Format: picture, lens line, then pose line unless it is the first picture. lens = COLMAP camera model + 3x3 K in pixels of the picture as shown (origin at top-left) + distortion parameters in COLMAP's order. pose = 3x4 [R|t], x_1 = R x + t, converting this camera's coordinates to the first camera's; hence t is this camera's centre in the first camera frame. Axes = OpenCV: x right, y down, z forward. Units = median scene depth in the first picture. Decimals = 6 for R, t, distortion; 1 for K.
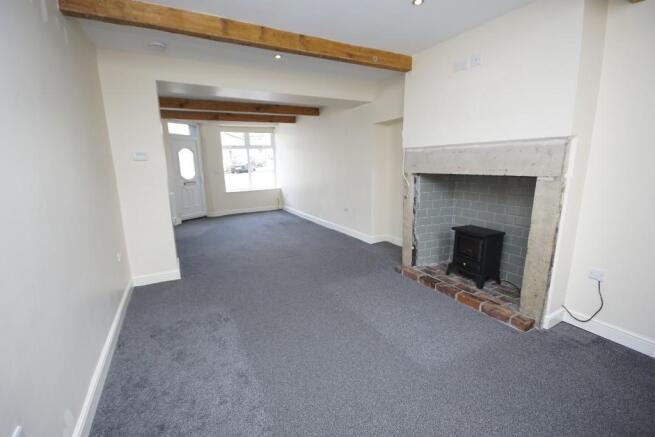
lens RADIAL K [[284.5, 0, 321.9], [0, 284.5, 218.0], [0, 0, 1]] dist [-0.001226, -0.000587]
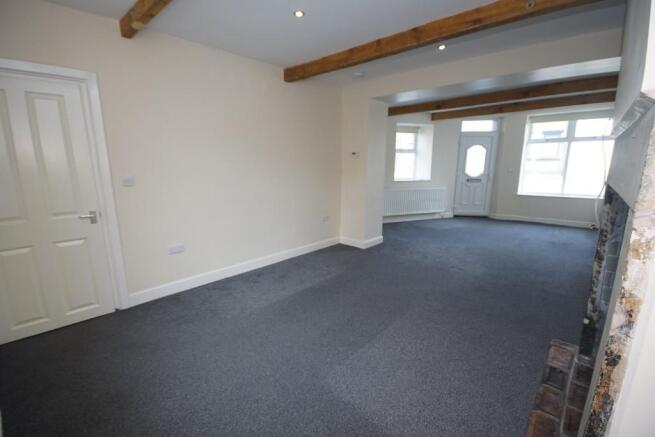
lens RADIAL K [[291.9, 0, 328.0], [0, 291.9, 222.2], [0, 0, 1]] dist [0.000071, -0.000112]
pose [[0.346901, 0.204342, -0.915371, 0.699241], [-0.183336, 0.971924, 0.147487, -0.080440], [0.919808, 0.116657, 0.374625, 0.355730]]
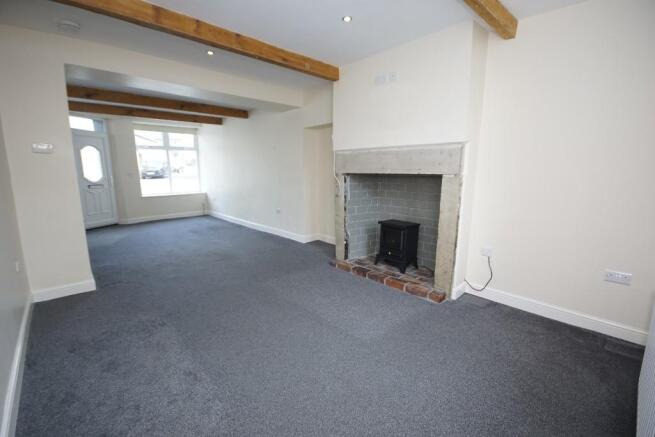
lens RADIAL K [[284.5, 0, 321.9], [0, 284.5, 218.0], [0, 0, 1]] dist [-0.001226, -0.000587]
pose [[0.965988, -0.026782, 0.257197, -0.048179], [0.033588, 0.999191, -0.022106, 0.037831], [-0.256397, 0.029992, 0.966106, -0.033191]]
